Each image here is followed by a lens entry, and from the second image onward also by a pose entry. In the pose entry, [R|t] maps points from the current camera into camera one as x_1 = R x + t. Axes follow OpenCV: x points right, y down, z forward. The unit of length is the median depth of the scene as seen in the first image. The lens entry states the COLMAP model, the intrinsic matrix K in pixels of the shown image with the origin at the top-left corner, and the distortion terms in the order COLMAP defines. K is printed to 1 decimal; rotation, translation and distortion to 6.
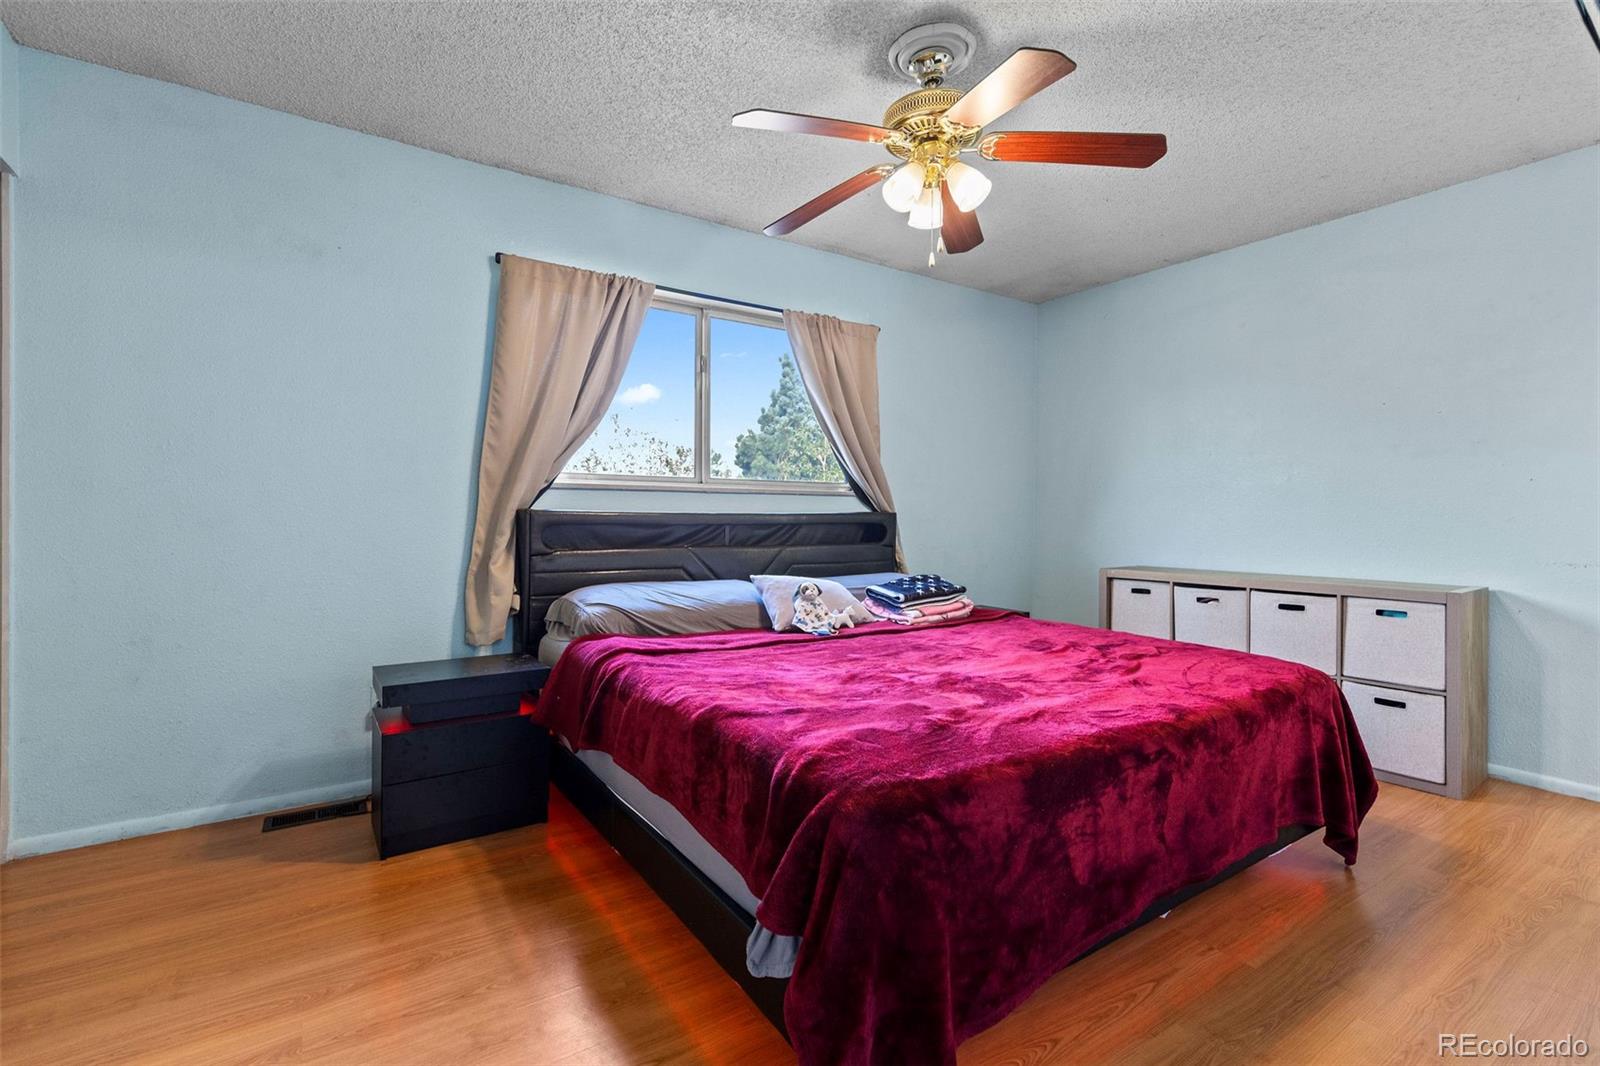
lens RADIAL K [[729.9, 0, 802.0], [0, 729.9, 511.6], [0, 0, 1]] dist [0.008133, -0.000310]
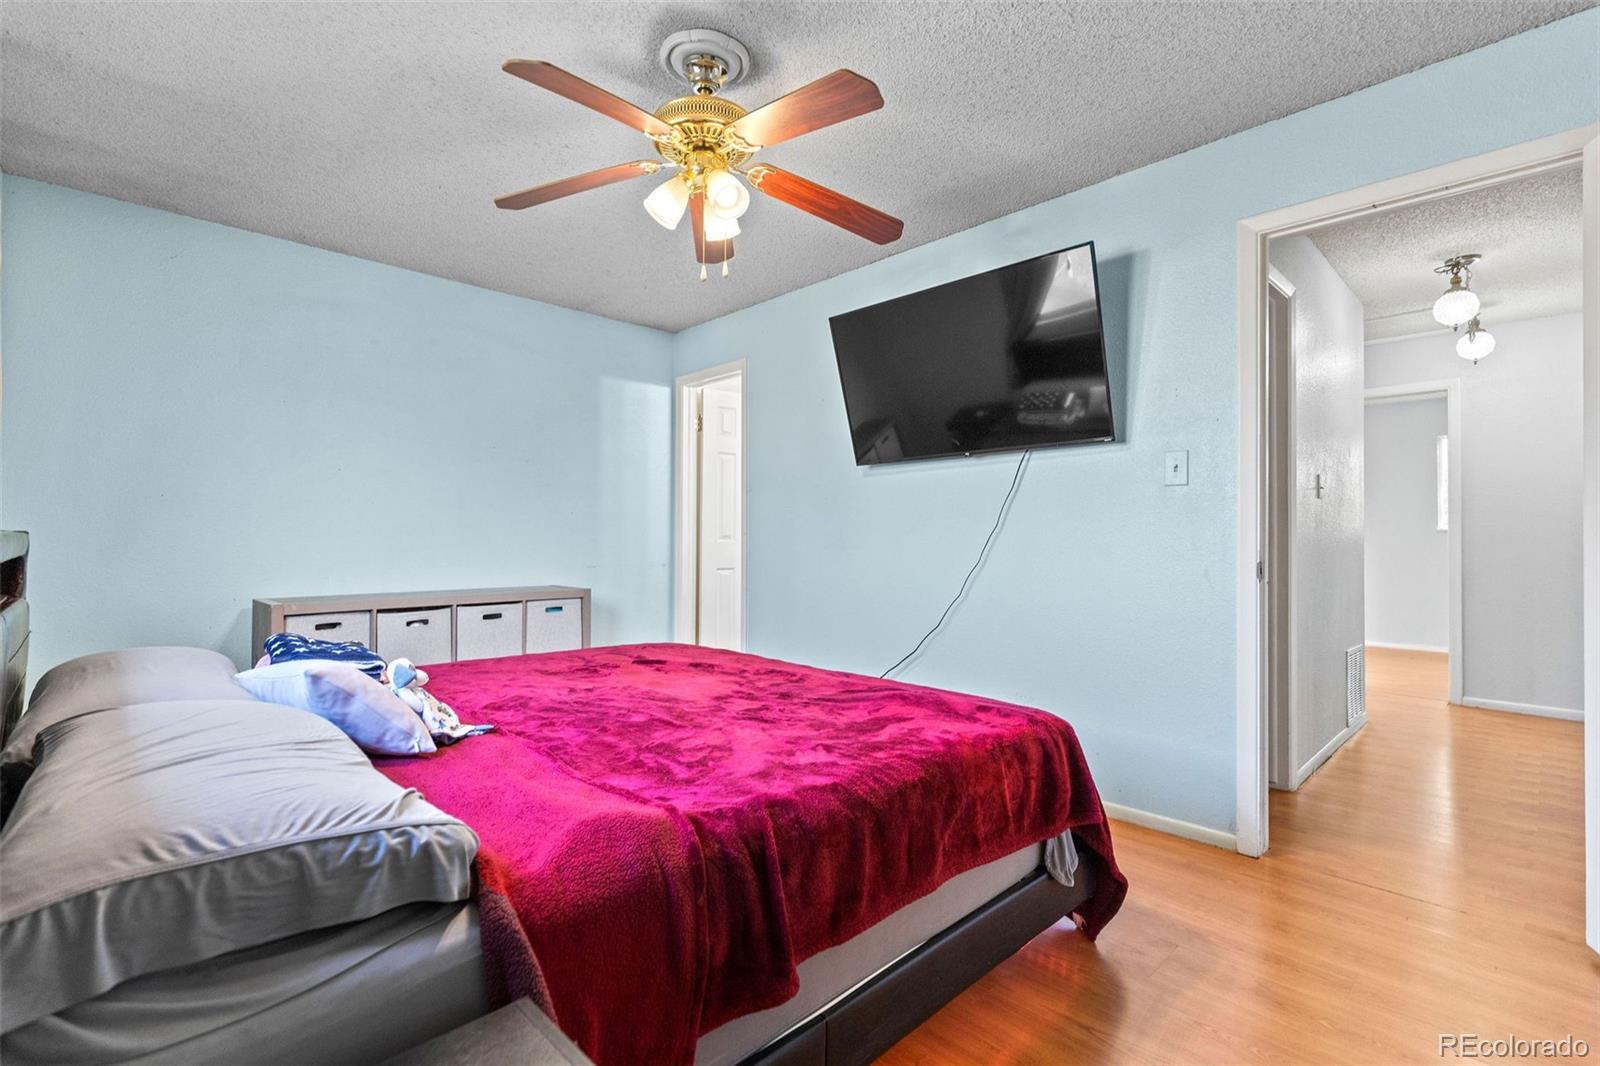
lens RADIAL K [[729.9, 0, 802.0], [0, 729.9, 511.6], [0, 0, 1]] dist [0.008133, -0.000310]
pose [[-0.180695, 0.029385, 0.983100, -0.531376], [-0.013322, 0.999389, -0.032320, -0.003218], [-0.983449, -0.018937, -0.180193, 0.700706]]
